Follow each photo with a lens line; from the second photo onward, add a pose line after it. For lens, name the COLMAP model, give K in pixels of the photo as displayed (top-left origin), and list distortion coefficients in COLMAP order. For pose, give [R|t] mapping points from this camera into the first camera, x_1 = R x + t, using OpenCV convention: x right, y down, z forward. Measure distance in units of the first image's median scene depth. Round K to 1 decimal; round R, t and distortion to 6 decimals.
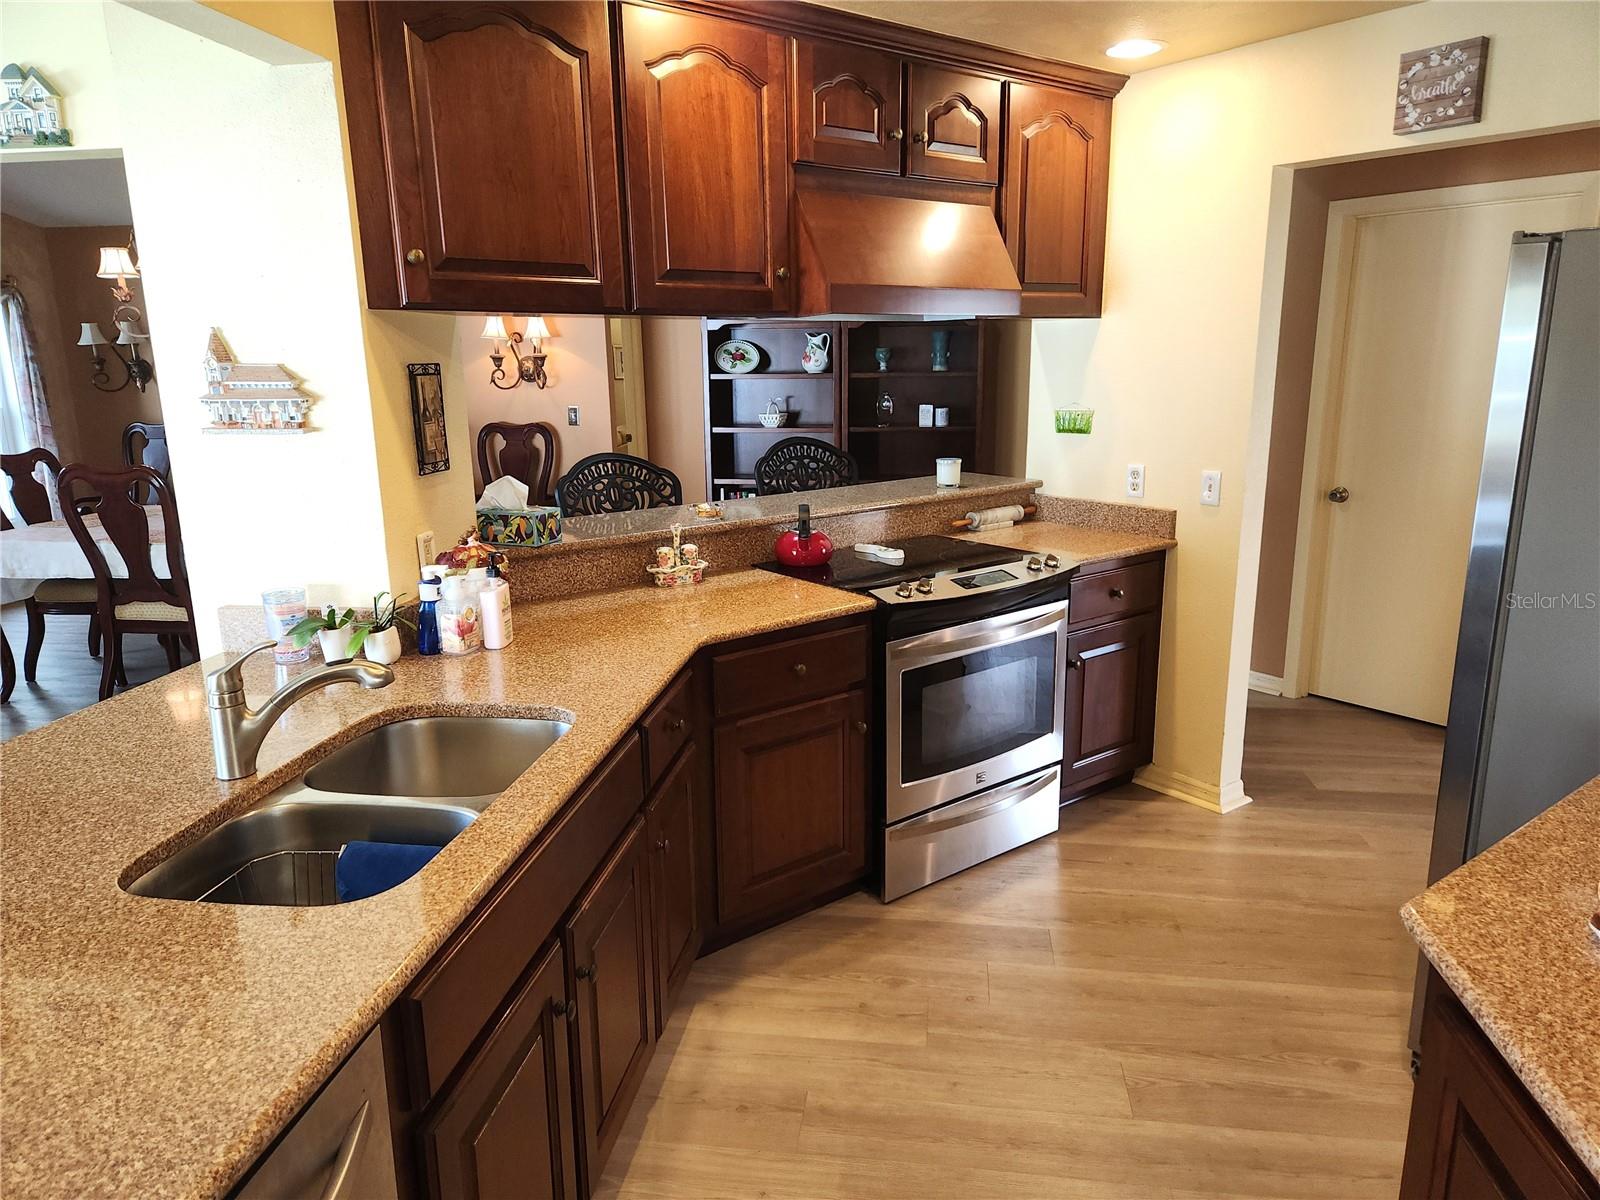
lens RADIAL K [[1063.4, 0, 802.7], [0, 1063.4, 596.2], [0, 0, 1]] dist [0.057699, -0.040676]
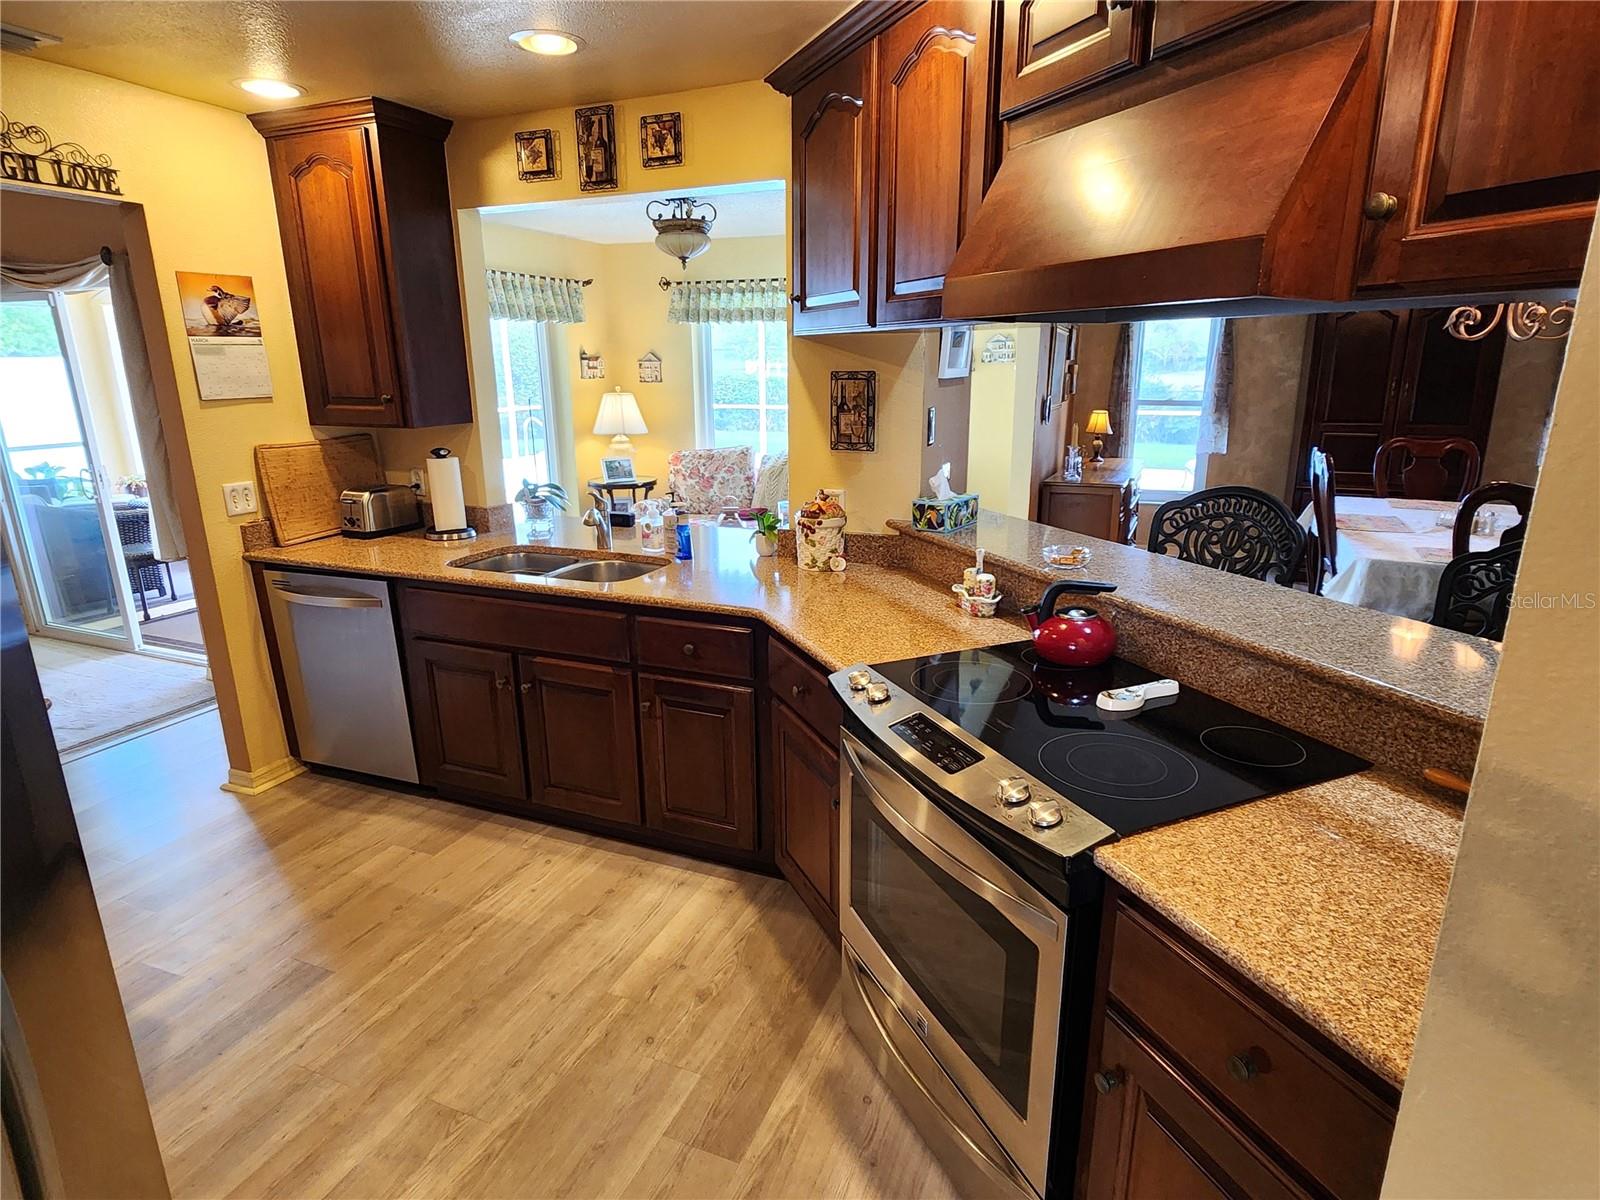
lens RADIAL K [[868.0, 0, 802.8], [0, 868.0, 601.9], [0, 0, 1]] dist [0.001426, -0.001003]
pose [[-0.255866, 0.263376, -0.930143, 0.729460], [-0.209909, 0.924078, 0.319401, -0.265416], [0.943648, 0.276969, -0.181155, 1.135759]]
